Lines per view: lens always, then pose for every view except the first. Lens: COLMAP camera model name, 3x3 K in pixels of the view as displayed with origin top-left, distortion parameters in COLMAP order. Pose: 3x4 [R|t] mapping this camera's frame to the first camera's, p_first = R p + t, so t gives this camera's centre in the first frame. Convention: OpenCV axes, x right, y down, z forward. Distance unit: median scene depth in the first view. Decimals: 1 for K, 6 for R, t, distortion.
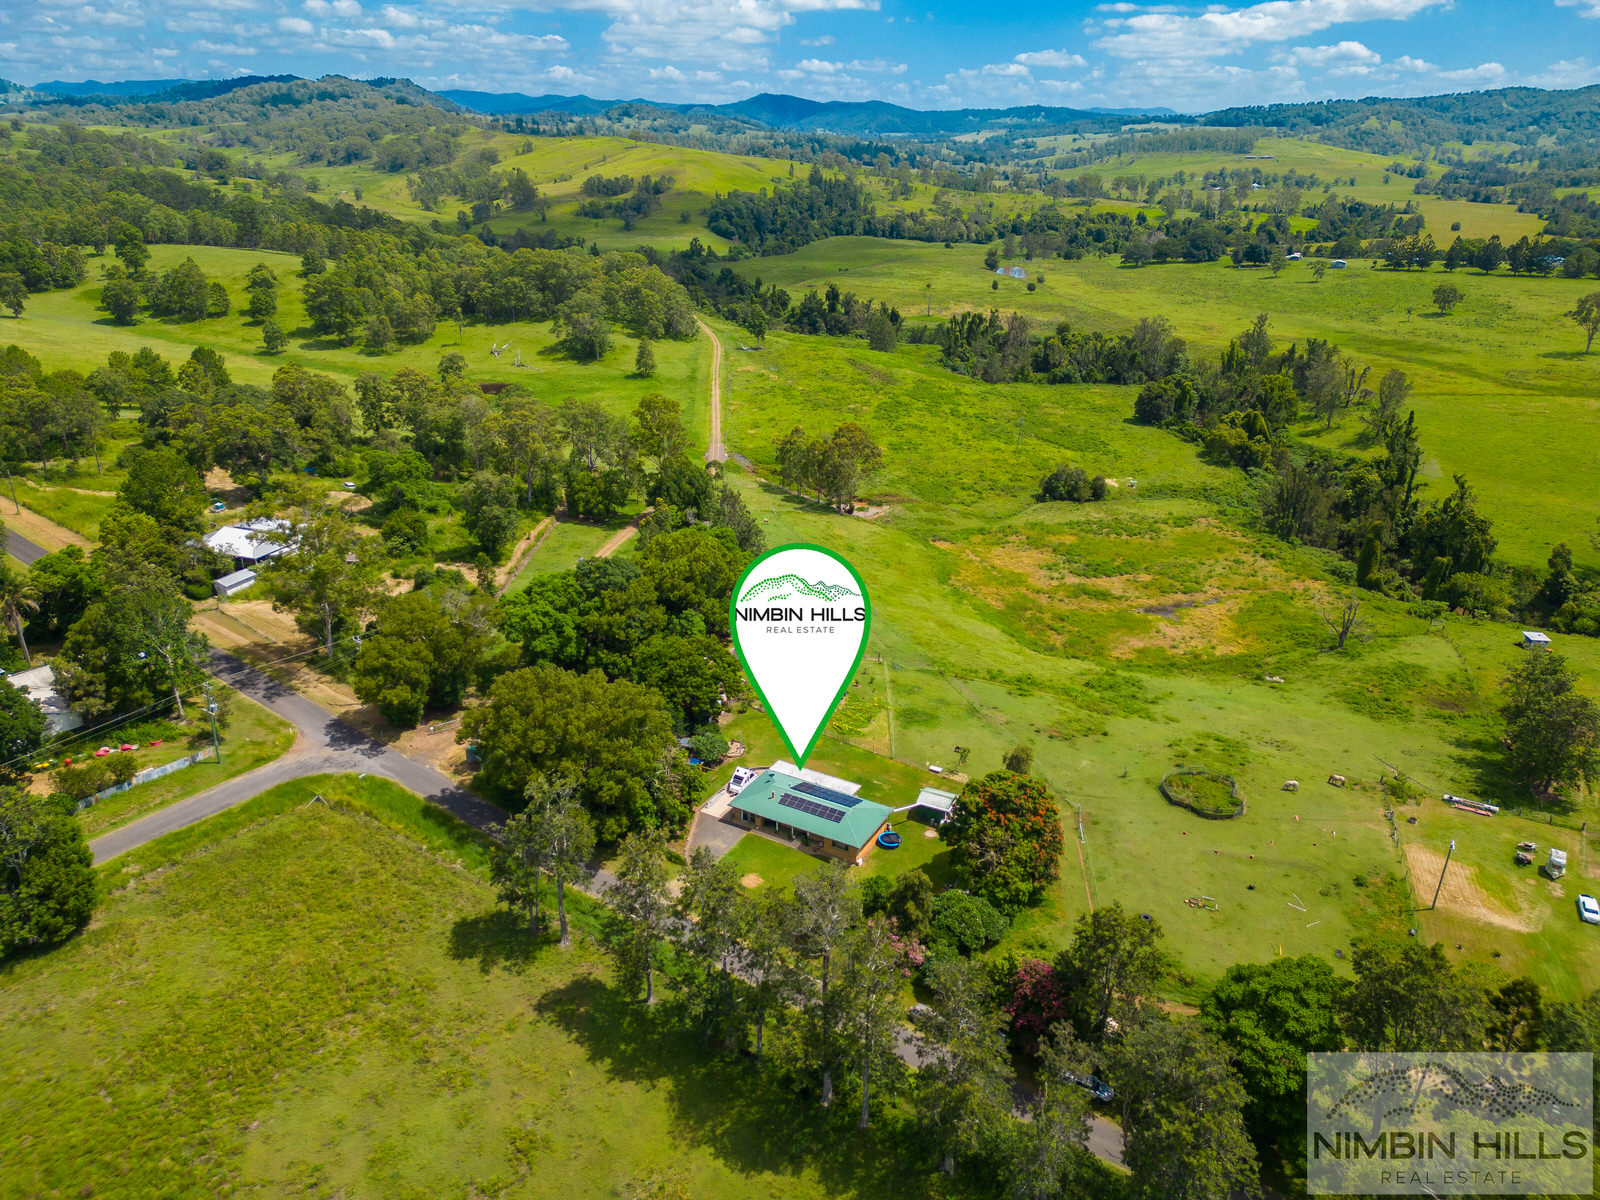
lens RADIAL K [[1126.1, 0, 800.0], [0, 1126.1, 600.0], [0, 0, 1]] dist [0.079753, -0.081460]
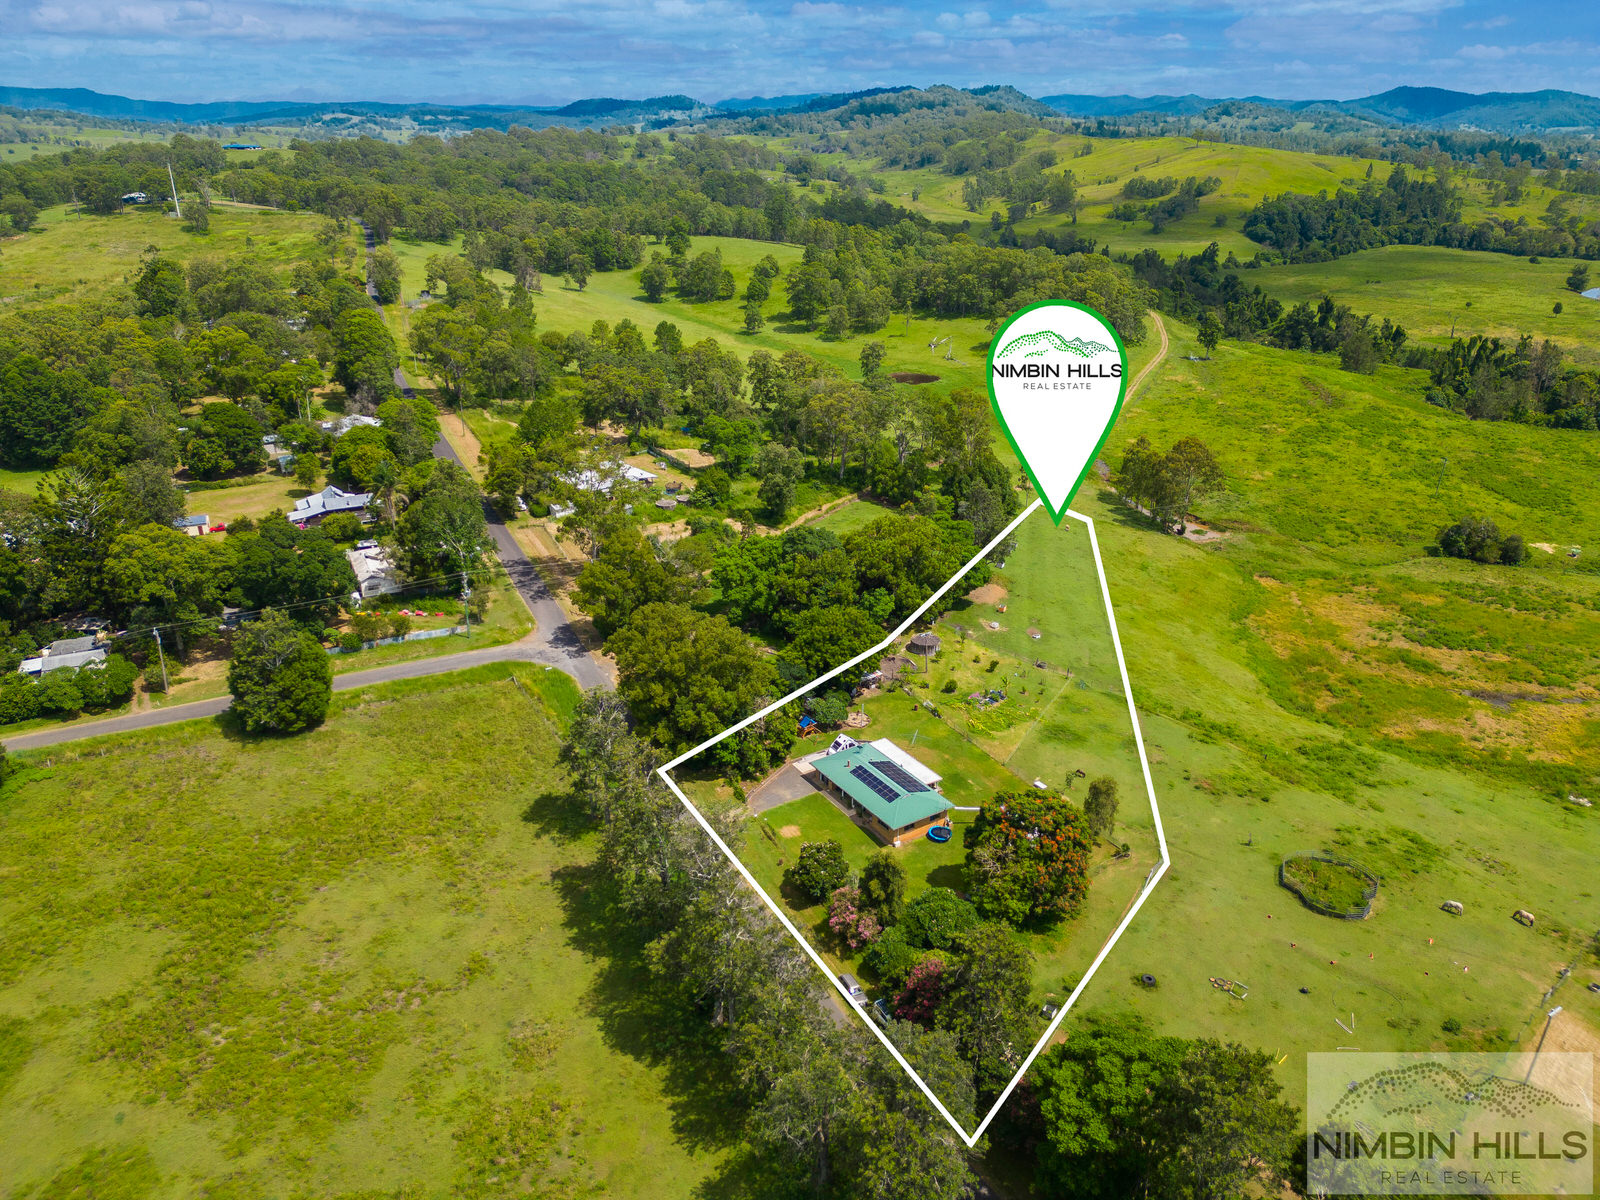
lens RADIAL K [[1126.1, 0, 800.0], [0, 1126.1, 600.0], [0, 0, 1]] dist [0.079753, -0.081460]
pose [[0.884570, 0.170785, -0.434015, 0.115983], [-0.171703, 0.984438, 0.037428, -0.002798], [0.433653, 0.041413, 0.900128, 0.009345]]
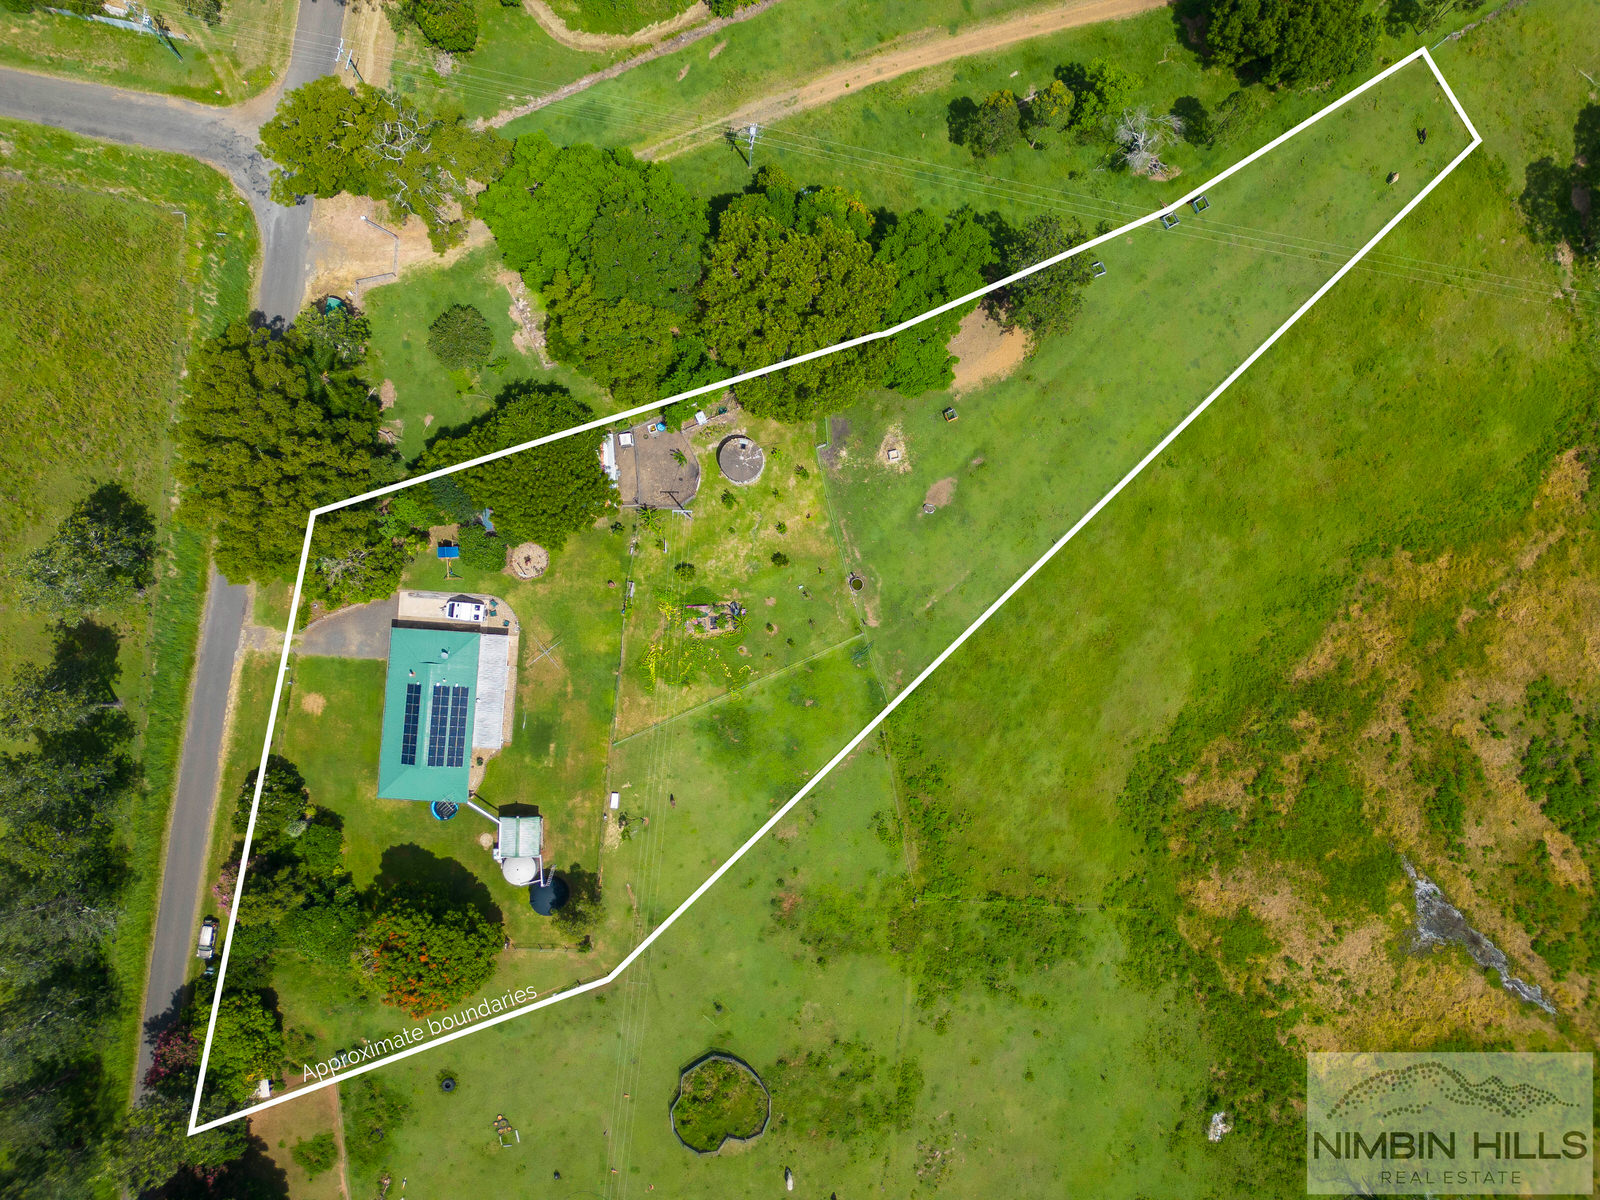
lens RADIAL K [[1126.1, 0, 800.0], [0, 1126.1, 600.0], [0, 0, 1]] dist [0.079753, -0.081460]
pose [[0.432589, 0.900597, -0.042330, 0.028819], [-0.339118, 0.206034, 0.917905, -0.236701], [0.835384, -0.382720, 0.394537, 0.293497]]
